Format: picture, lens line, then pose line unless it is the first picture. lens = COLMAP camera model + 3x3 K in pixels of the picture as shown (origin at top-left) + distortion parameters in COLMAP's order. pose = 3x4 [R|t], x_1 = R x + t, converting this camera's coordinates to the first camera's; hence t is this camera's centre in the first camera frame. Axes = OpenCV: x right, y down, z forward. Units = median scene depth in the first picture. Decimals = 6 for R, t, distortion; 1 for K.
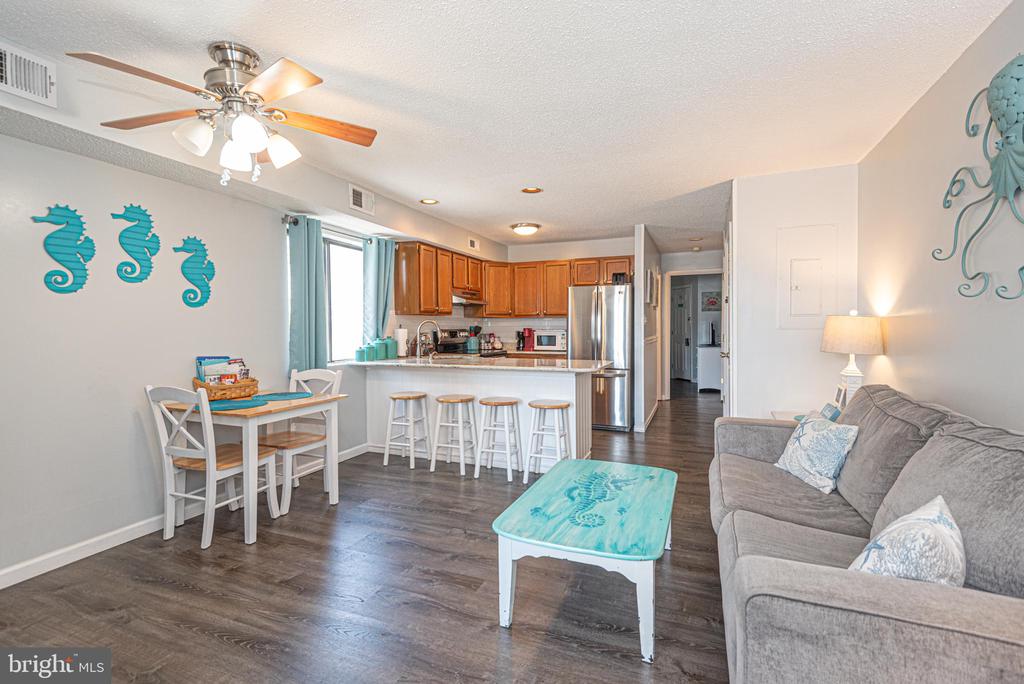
lens RADIAL K [[457.3, 0, 525.0], [0, 457.3, 334.4], [0, 0, 1]] dist [0.018493, -0.000902]
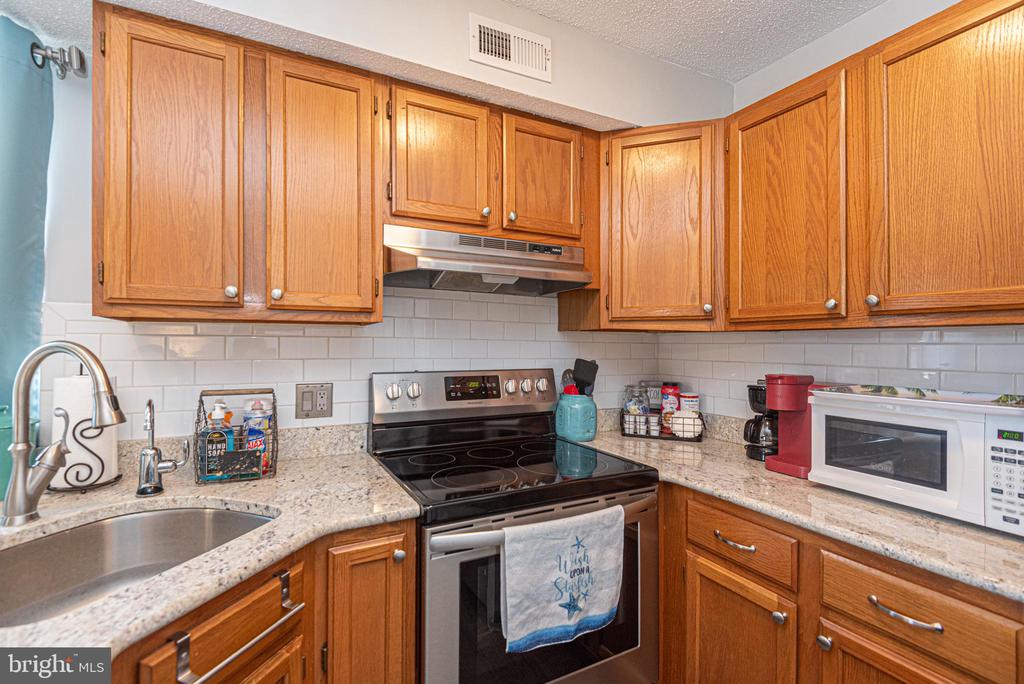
lens RADIAL K [[470.2, 0, 497.1], [0, 470.2, 342.2], [0, 0, 1]] dist [0.039544, -0.020719]
pose [[0.736496, 0.007724, -0.676397, 0.123243], [-0.021282, 0.999704, -0.011757, -0.049185], [0.676107, 0.023054, 0.736443, 1.450475]]
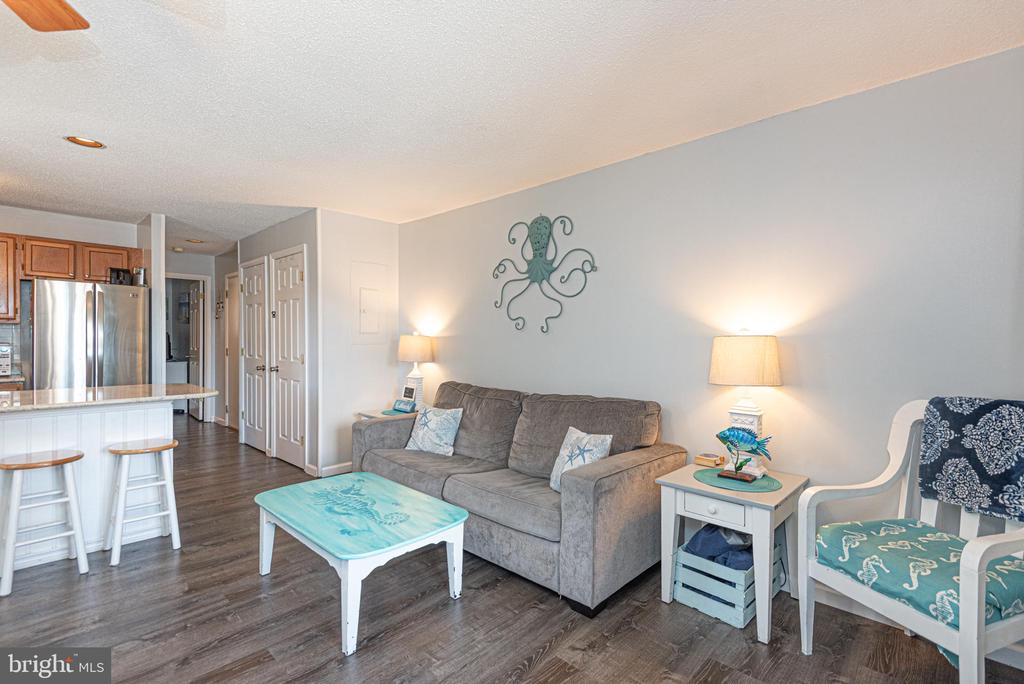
lens RADIAL K [[470.5, 0, 509.7], [0, 470.5, 344.8], [0, 0, 1]] dist [0.034120, -0.018654]
pose [[0.382520, -0.004285, 0.923937, -0.502960], [0.003570, 0.999989, 0.003160, -0.014868], [-0.923940, 0.002089, 0.382531, 0.177733]]
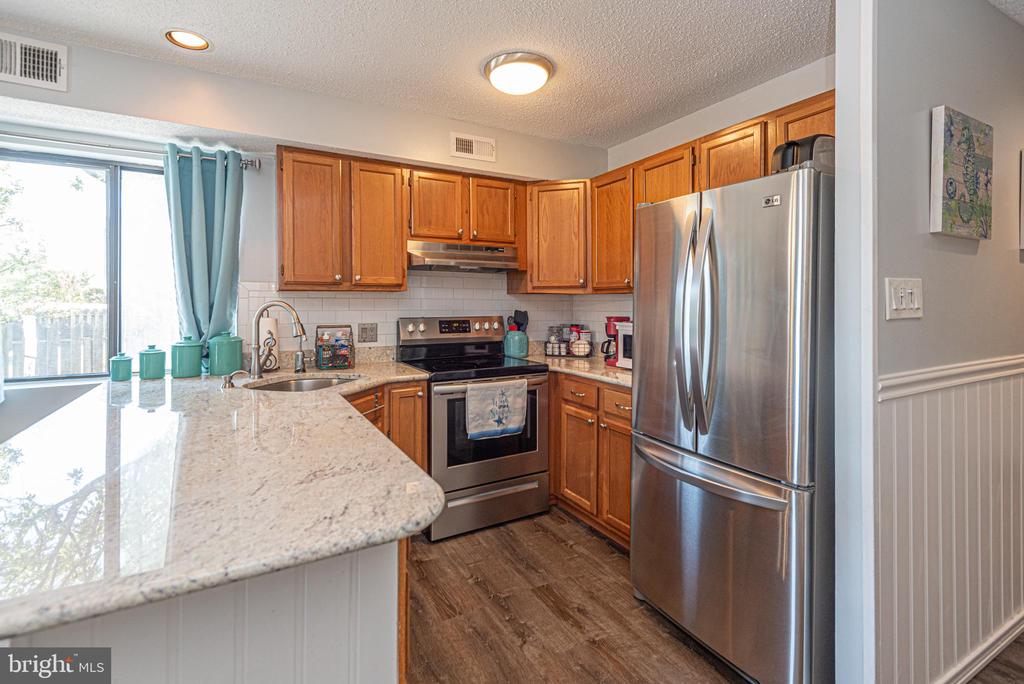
lens RADIAL K [[463.3, 0, 509.8], [0, 463.3, 304.4], [0, 0, 1]] dist [0.032811, -0.019571]
pose [[0.765972, 0.005572, -0.642849, 0.448647], [-0.014044, 0.999869, -0.008067, -0.041252], [0.642720, 0.015208, 0.765950, 1.161487]]
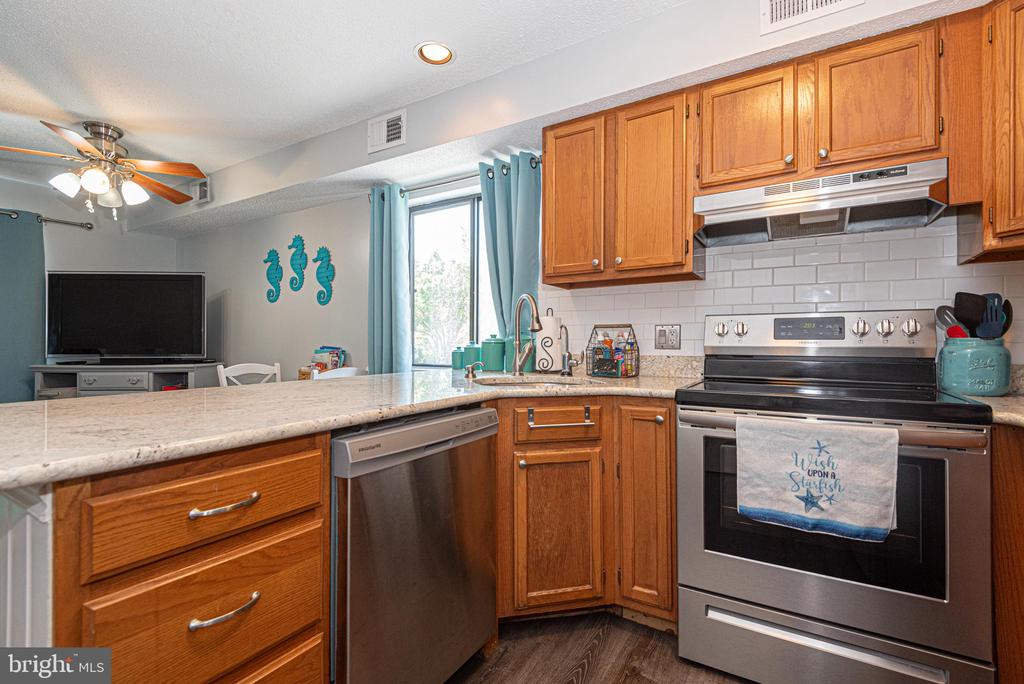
lens RADIAL K [[457.7, 0, 514.0], [0, 457.7, 339.3], [0, 0, 1]] dist [0.038224, -0.023487]
pose [[-0.176608, -0.001101, -0.984281, 0.358893], [-0.016508, 0.999862, 0.001843, 0.019431], [0.984143, 0.016574, -0.176602, 1.593245]]
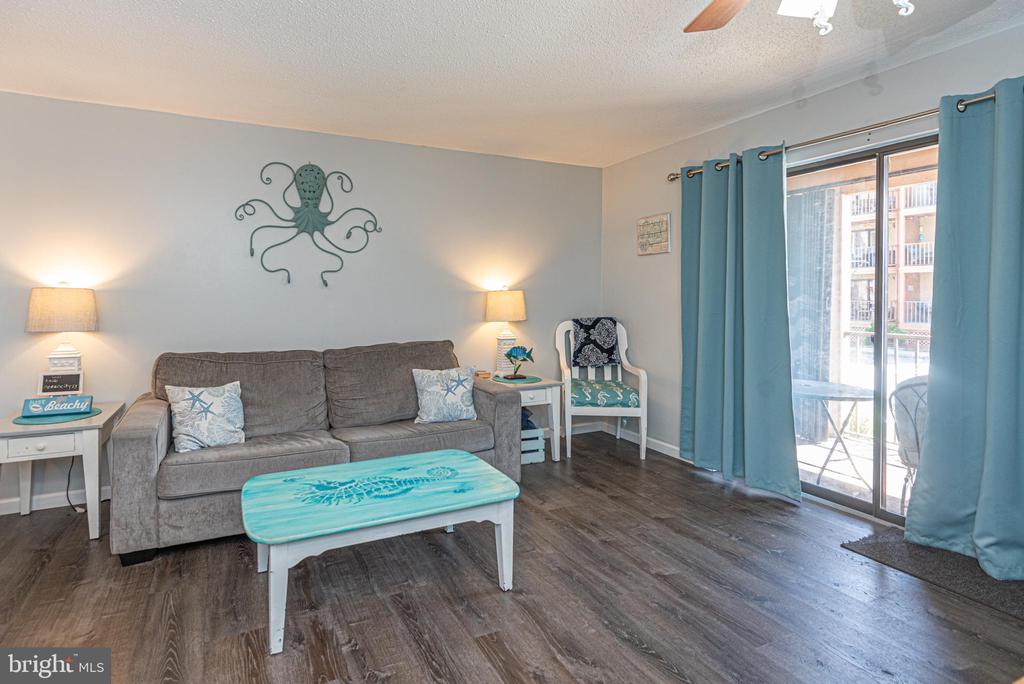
lens RADIAL K [[492.9, 0, 434.9], [0, 492.9, 298.7], [0, 0, 1]] dist [0.036614, -0.017142]
pose [[-0.689056, 0.001609, 0.724706, -0.443804], [0.015951, 0.999789, 0.012947, -0.022461], [-0.724532, 0.020481, -0.688937, 1.116722]]
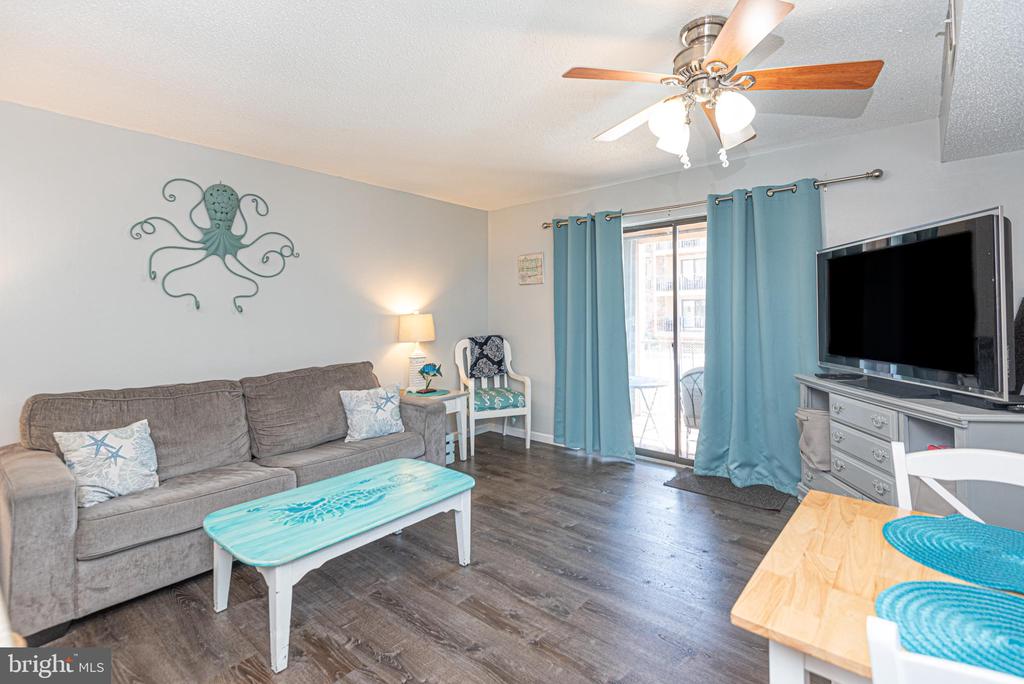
lens RADIAL K [[472.9, 0, 503.0], [0, 472.9, 306.7], [0, 0, 1]] dist [0.015061, -0.001509]
pose [[-0.935060, 0.020418, 0.353900, -0.362969], [0.021375, 0.999771, -0.001205, -0.038057], [-0.353844, 0.006438, -0.935282, 1.290170]]
